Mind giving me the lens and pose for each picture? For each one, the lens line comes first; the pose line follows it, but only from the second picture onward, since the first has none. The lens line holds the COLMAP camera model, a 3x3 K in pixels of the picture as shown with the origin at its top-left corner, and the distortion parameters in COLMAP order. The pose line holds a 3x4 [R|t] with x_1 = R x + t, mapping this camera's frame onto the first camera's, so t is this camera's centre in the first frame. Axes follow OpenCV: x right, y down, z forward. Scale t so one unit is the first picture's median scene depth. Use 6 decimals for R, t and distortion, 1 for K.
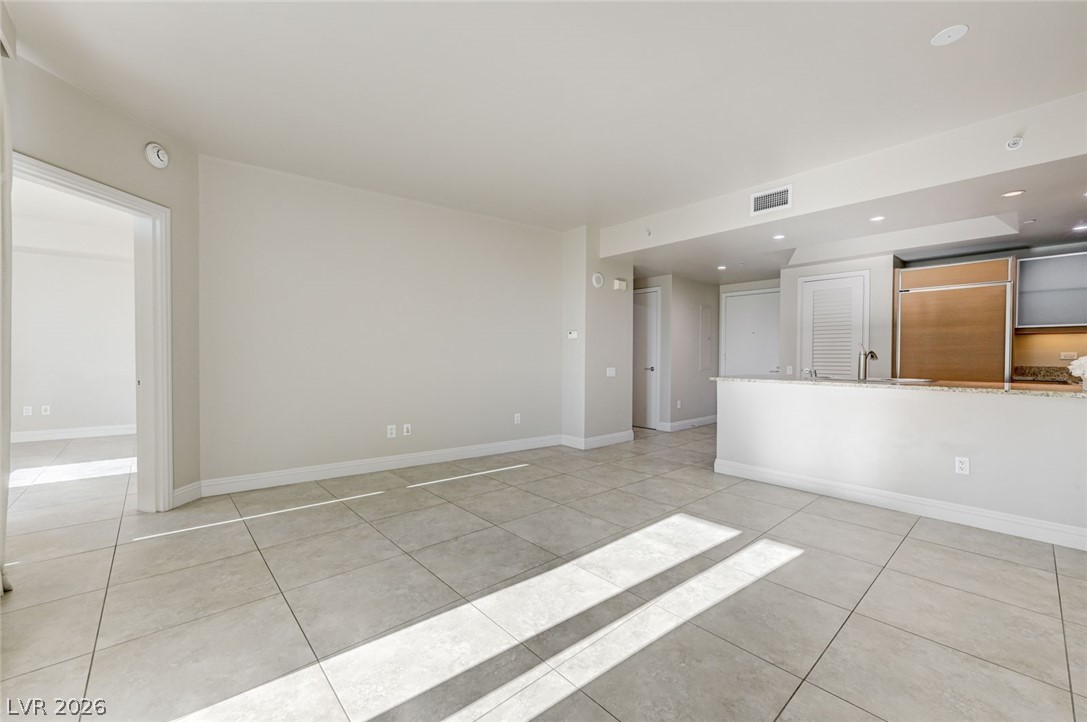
lens RADIAL K [[432.3, 0, 521.8], [0, 432.3, 355.4], [0, 0, 1]] dist [0.004839, -0.000852]
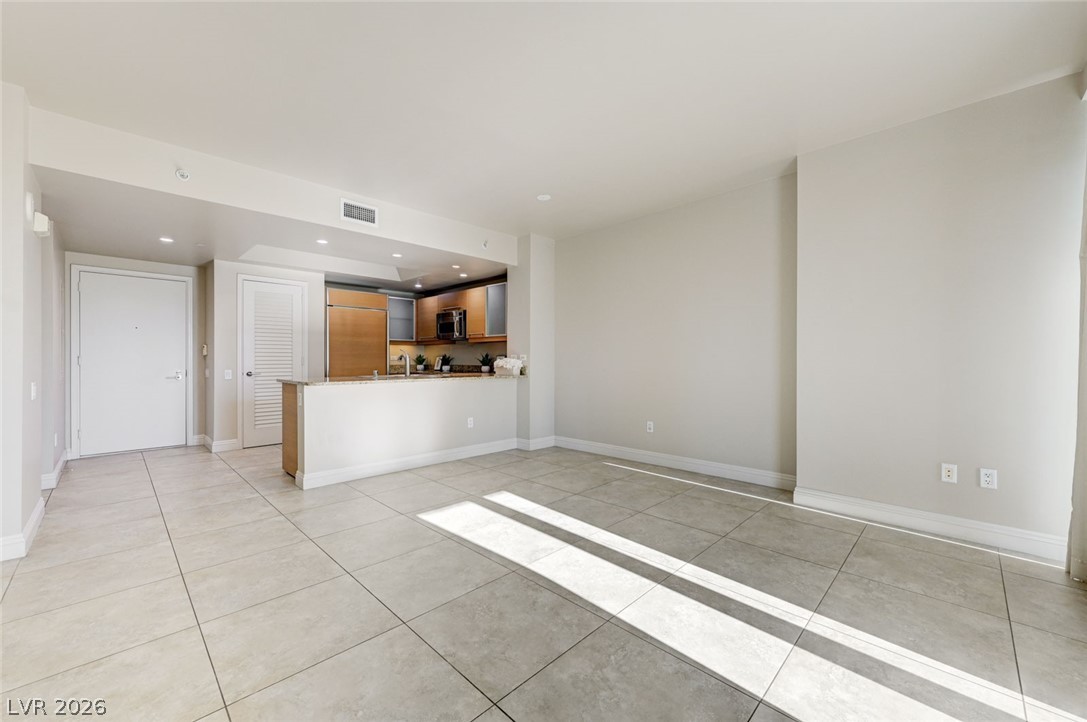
lens RADIAL K [[432.3, 0, 561.4], [0, 432.3, 364.9], [0, 0, 1]] dist [0.004839, -0.000852]
pose [[-0.112796, -0.017745, 0.993460, -0.770374], [-0.002249, 0.999843, 0.017603, -0.006424], [-0.993616, -0.000249, -0.112818, 0.891534]]
